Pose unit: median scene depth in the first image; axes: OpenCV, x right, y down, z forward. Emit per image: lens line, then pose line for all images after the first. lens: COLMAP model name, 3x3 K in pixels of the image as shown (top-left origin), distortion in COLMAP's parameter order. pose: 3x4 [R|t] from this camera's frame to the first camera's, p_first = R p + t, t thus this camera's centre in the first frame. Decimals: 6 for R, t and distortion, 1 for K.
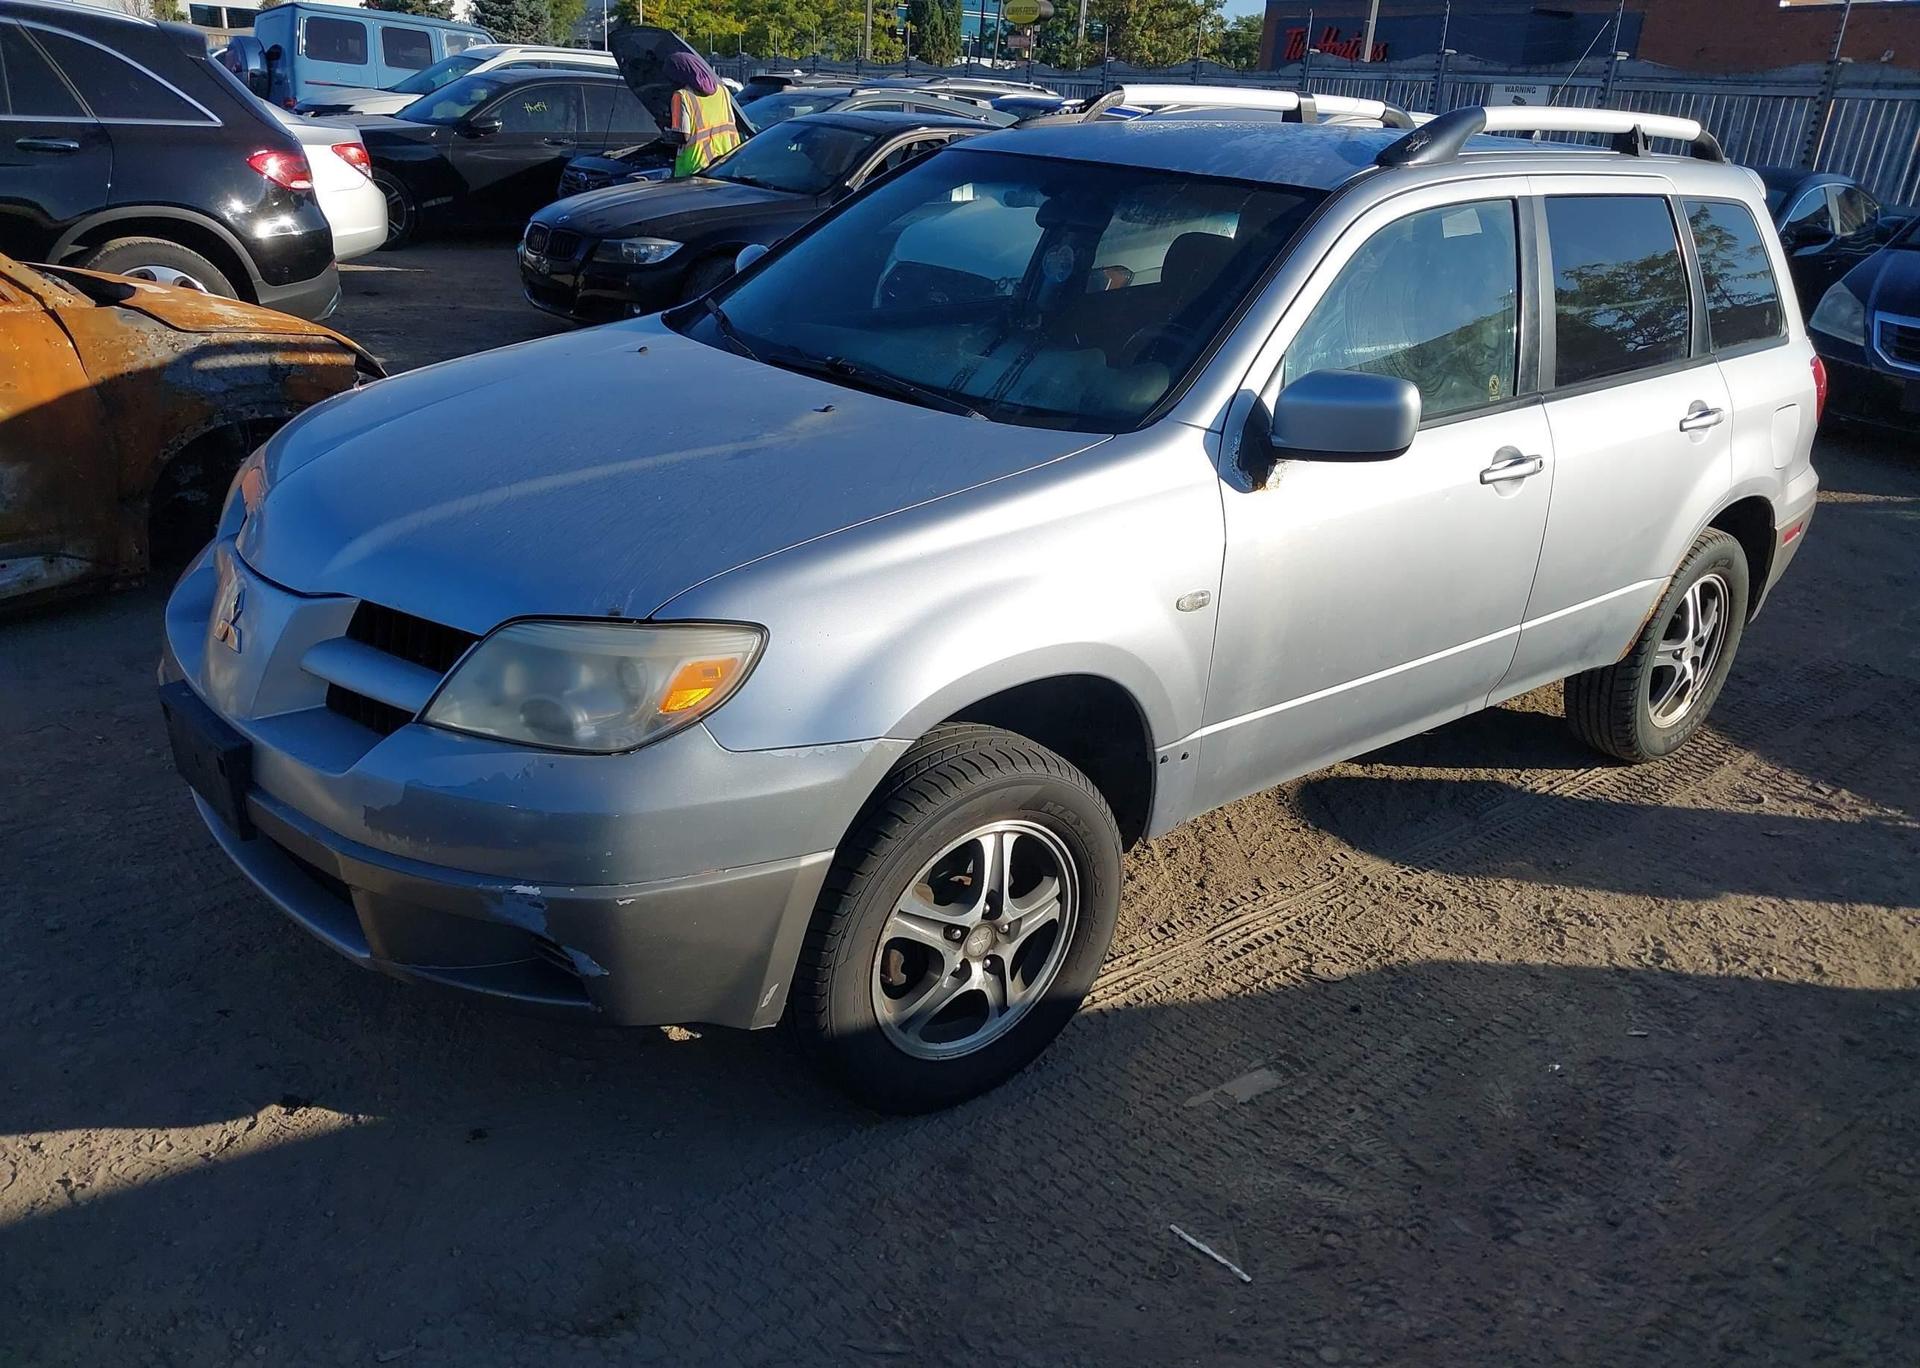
lens RADIAL K [[1462.6, 0, 952.4], [0, 1462.6, 757.5], [0, 0, 1]] dist [0.001313, -0.008453]
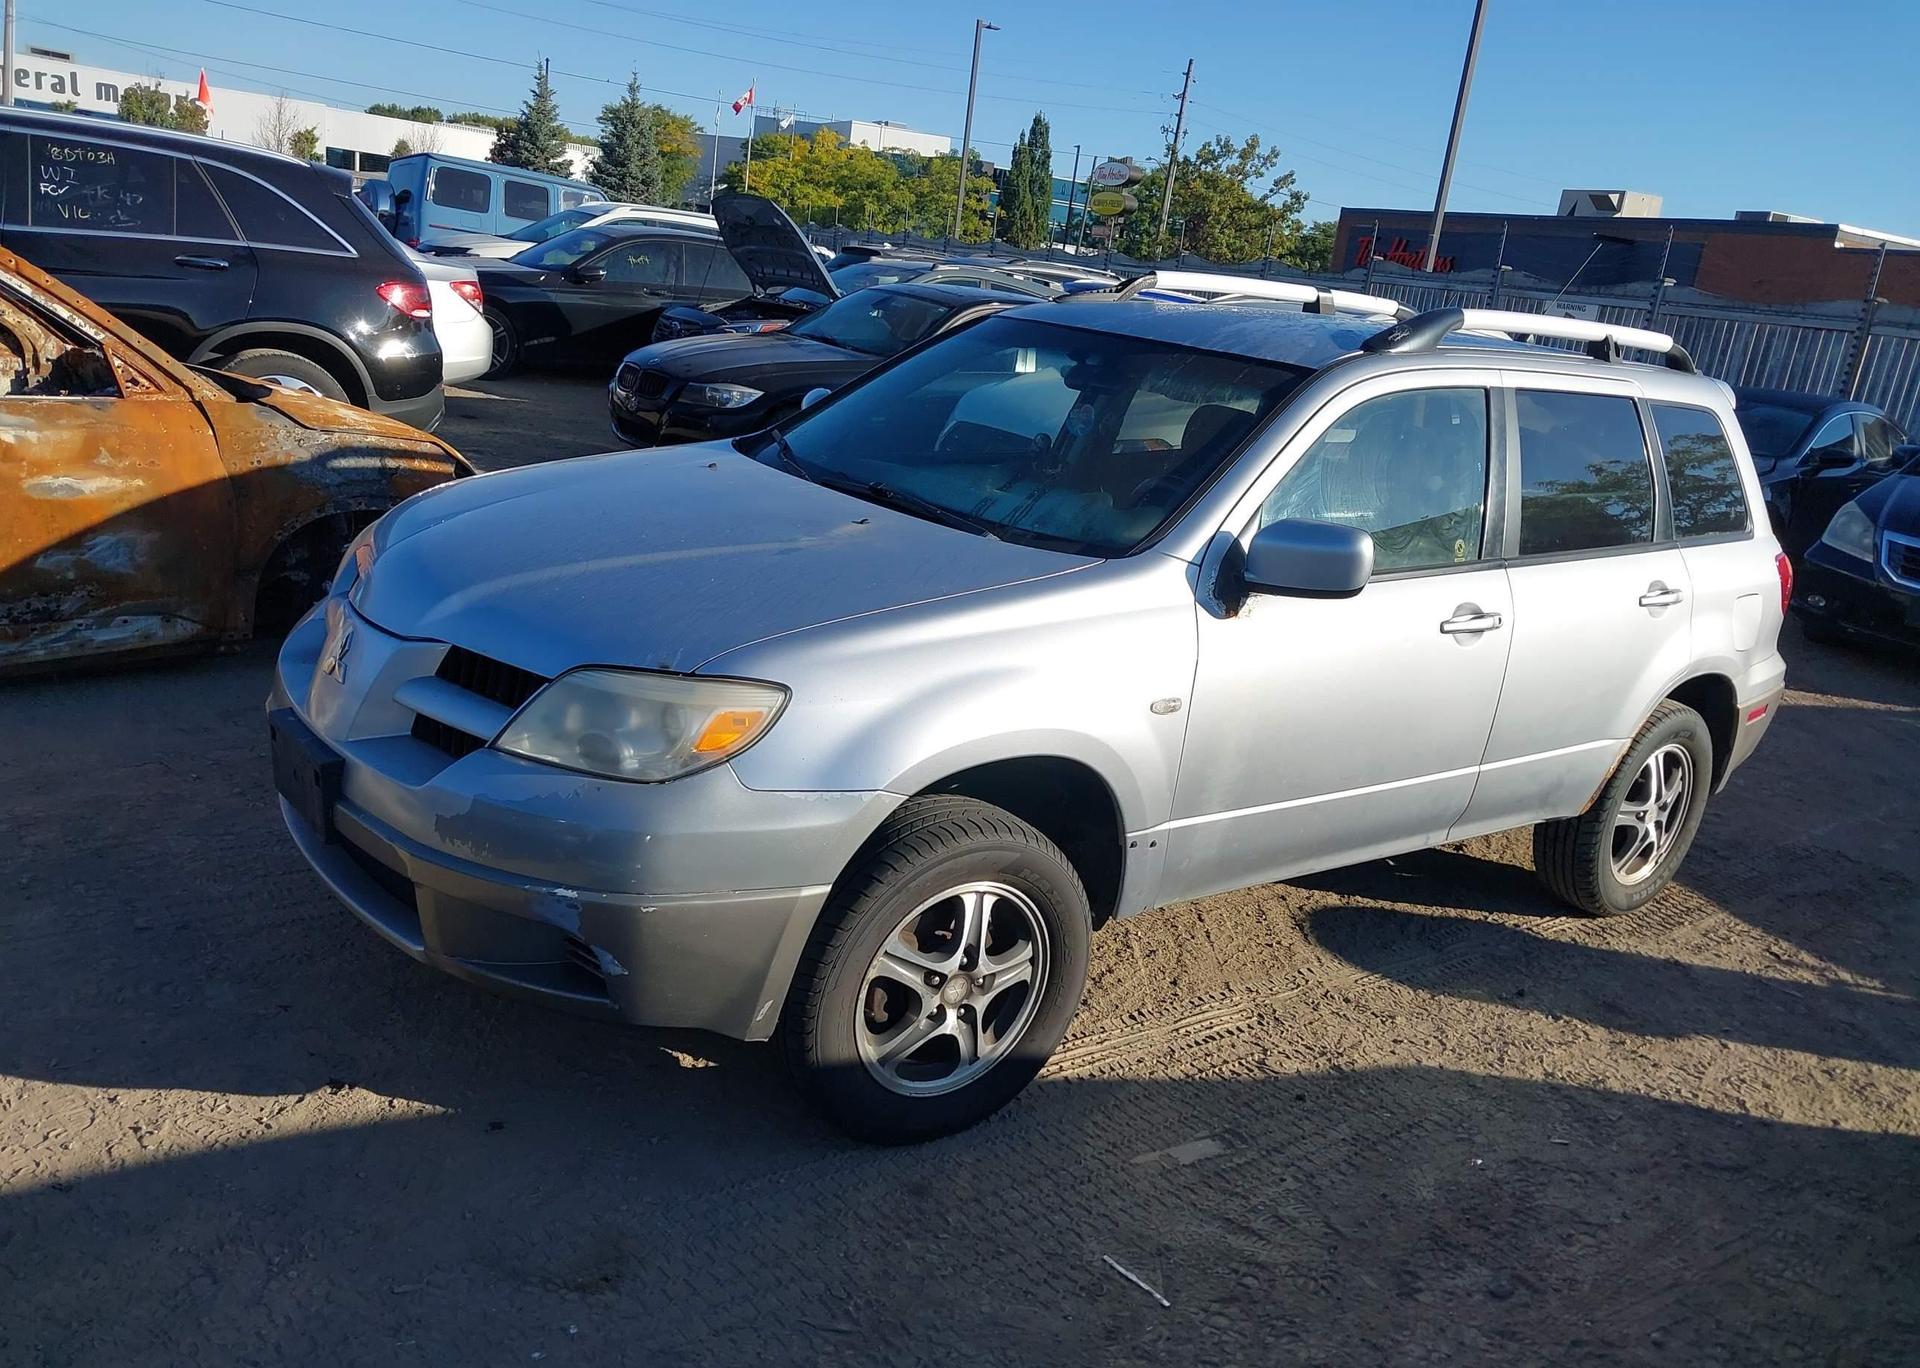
lens RADIAL K [[1518.9, 0, 958.5], [0, 1518.9, 772.4], [0, 0, 1]] dist [-0.006888, 0.010990]
pose [[0.996360, 0.078031, -0.034332, 0.045067], [-0.081314, 0.990839, -0.107828, 0.080723], [0.025604, 0.110228, 0.993577, -0.168953]]
